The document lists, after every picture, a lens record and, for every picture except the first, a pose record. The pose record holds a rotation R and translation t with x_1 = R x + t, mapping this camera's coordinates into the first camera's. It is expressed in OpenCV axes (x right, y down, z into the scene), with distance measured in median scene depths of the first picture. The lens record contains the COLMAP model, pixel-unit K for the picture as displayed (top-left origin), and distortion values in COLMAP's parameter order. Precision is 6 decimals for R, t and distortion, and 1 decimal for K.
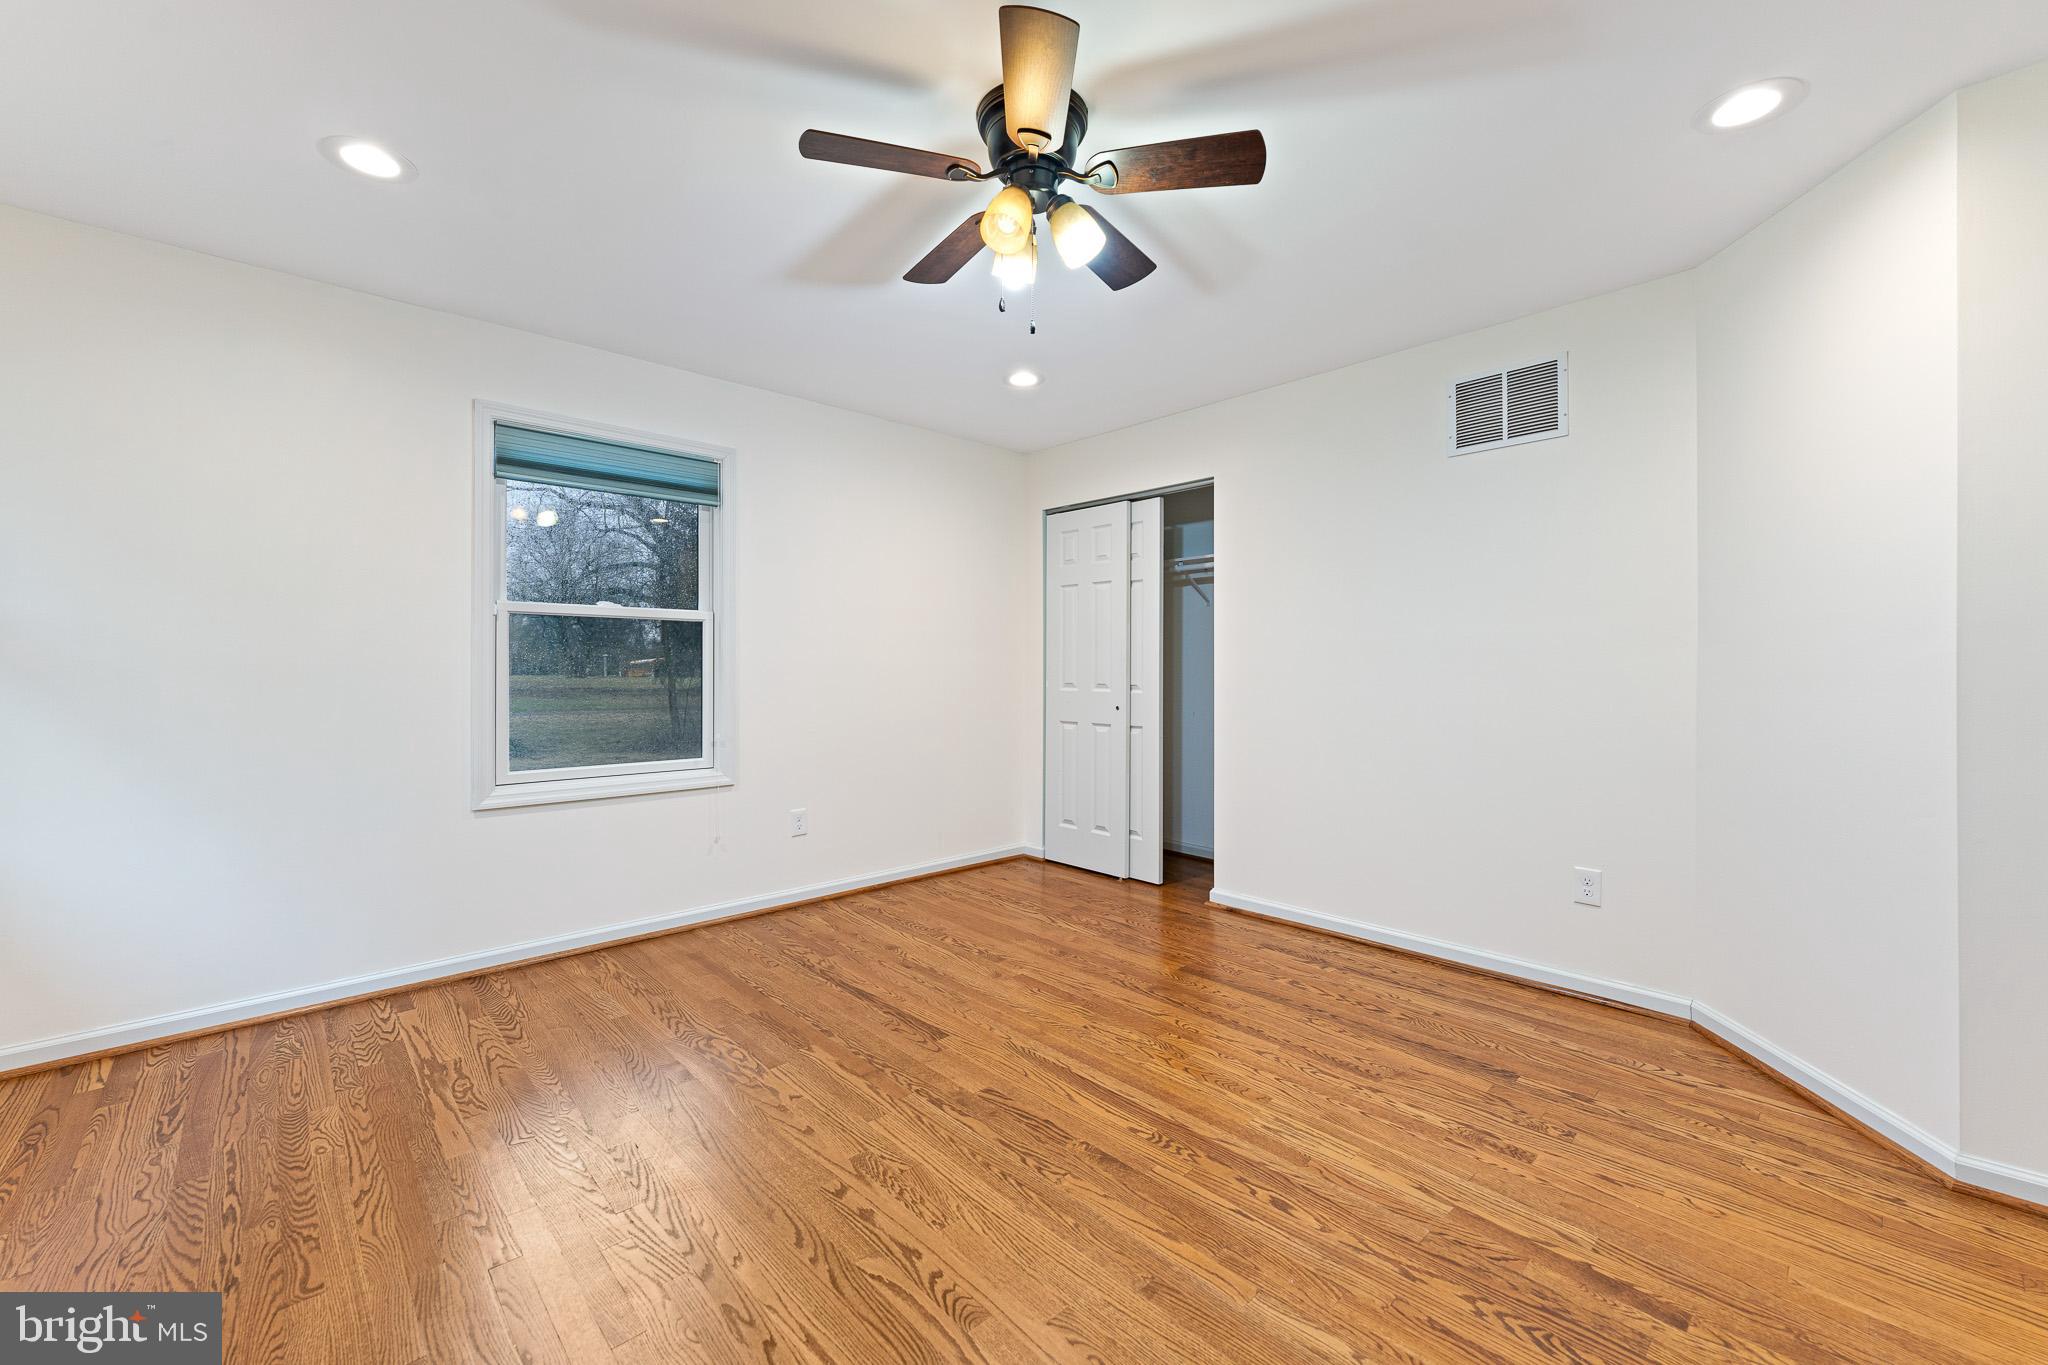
lens RADIAL K [[811.9, 0, 1021.7], [0, 811.9, 674.1], [0, 0, 1]] dist [0.000165, 0.000025]
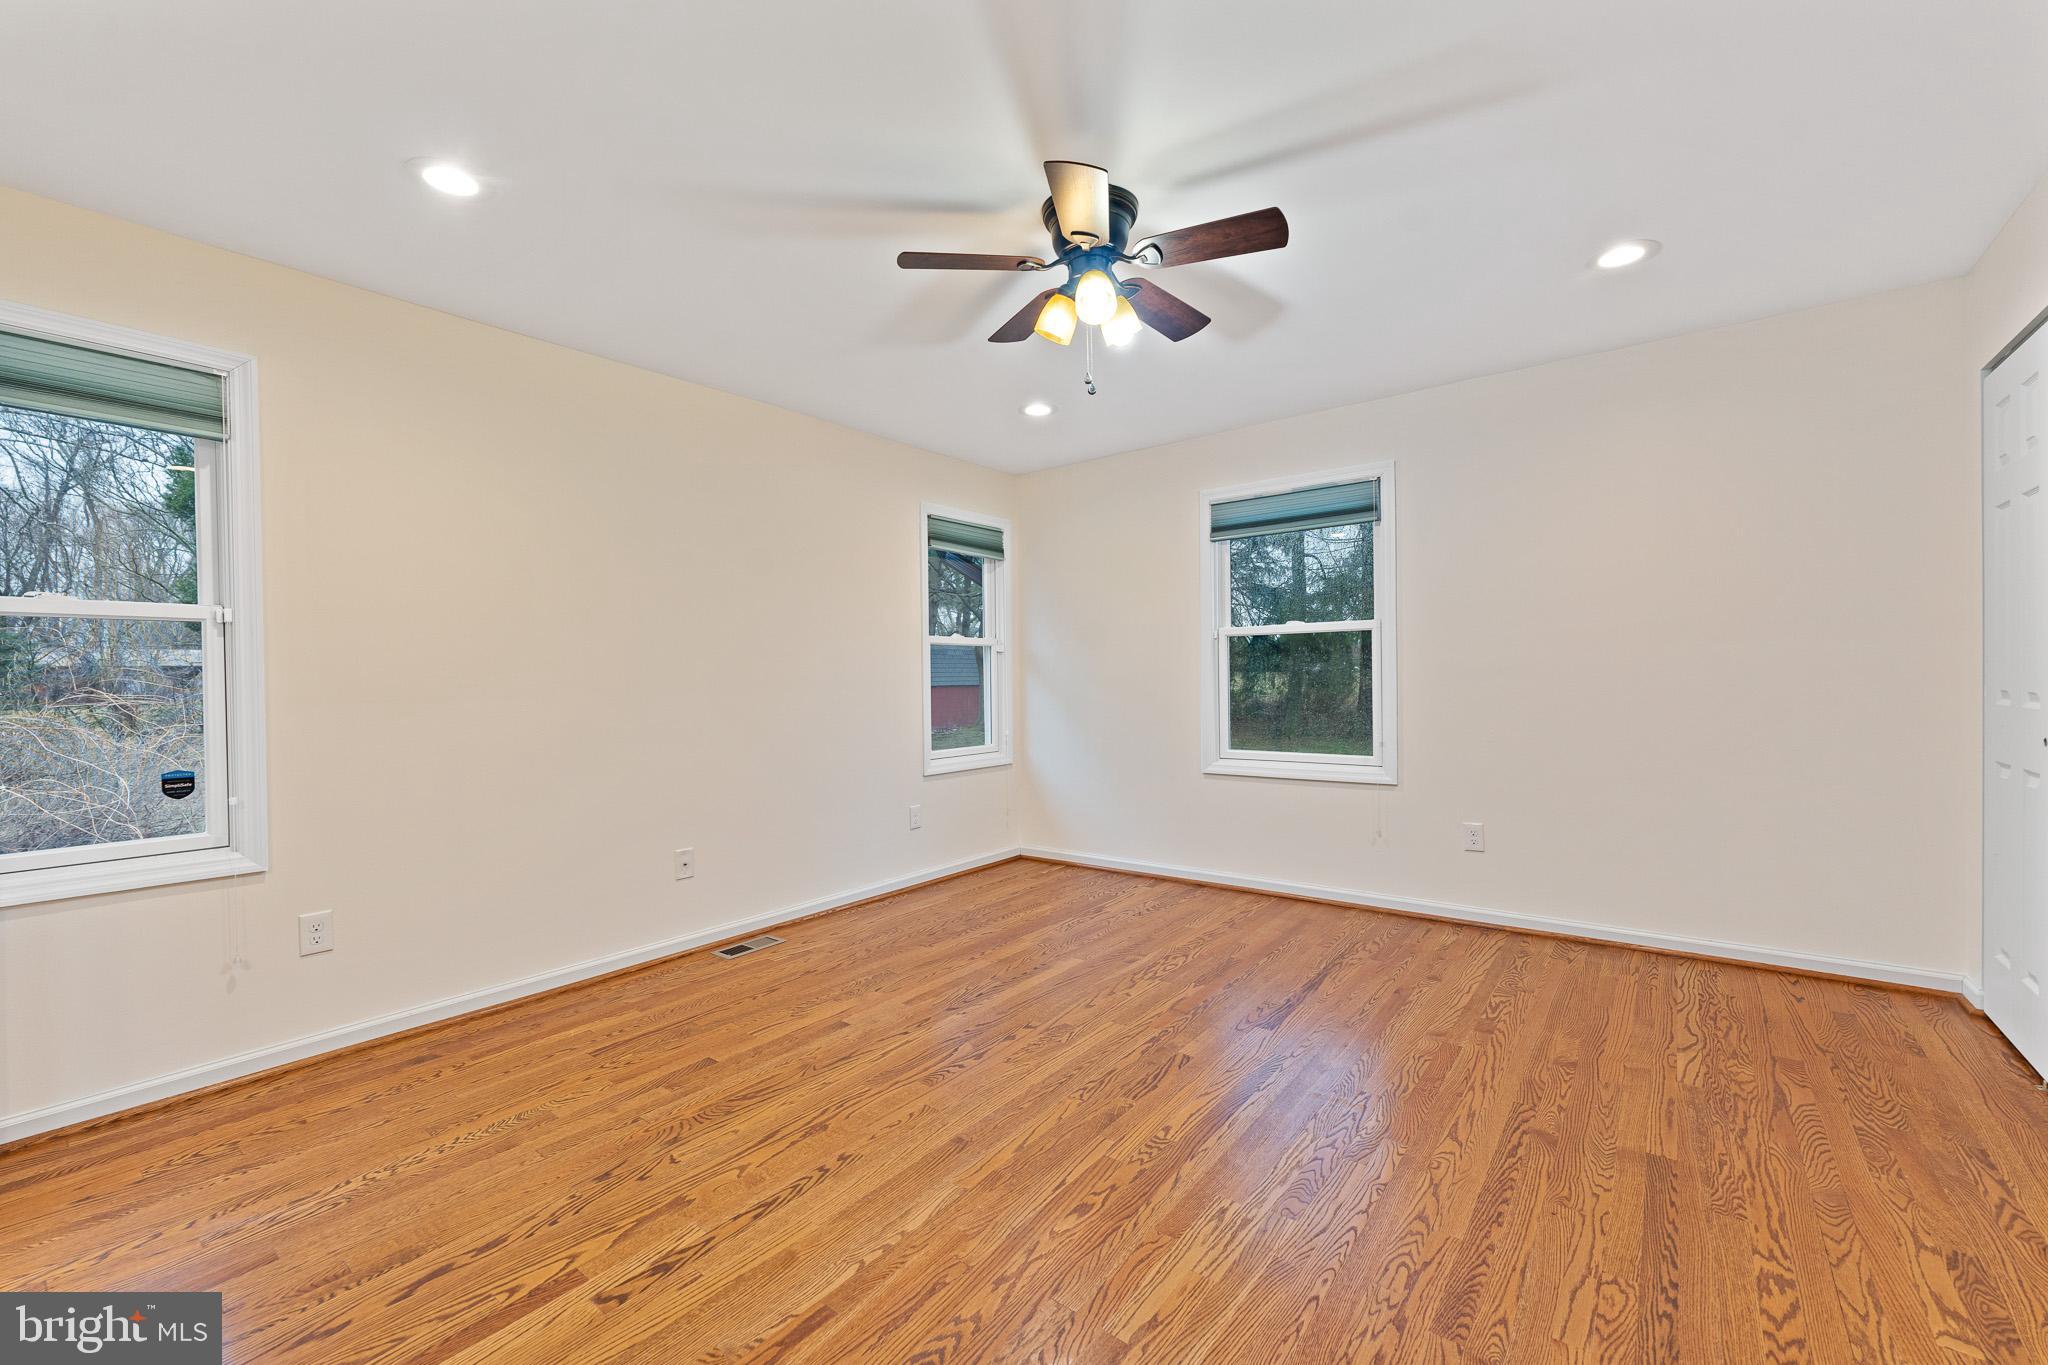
lens RADIAL K [[811.9, 0, 1021.7], [0, 811.9, 674.1], [0, 0, 1]] dist [0.000165, 0.000025]
pose [[0.176300, -0.006980, -0.984312, 0.772398], [0.005971, 0.999964, -0.006021, -0.005172], [0.984318, -0.004815, 0.176335, 0.442514]]
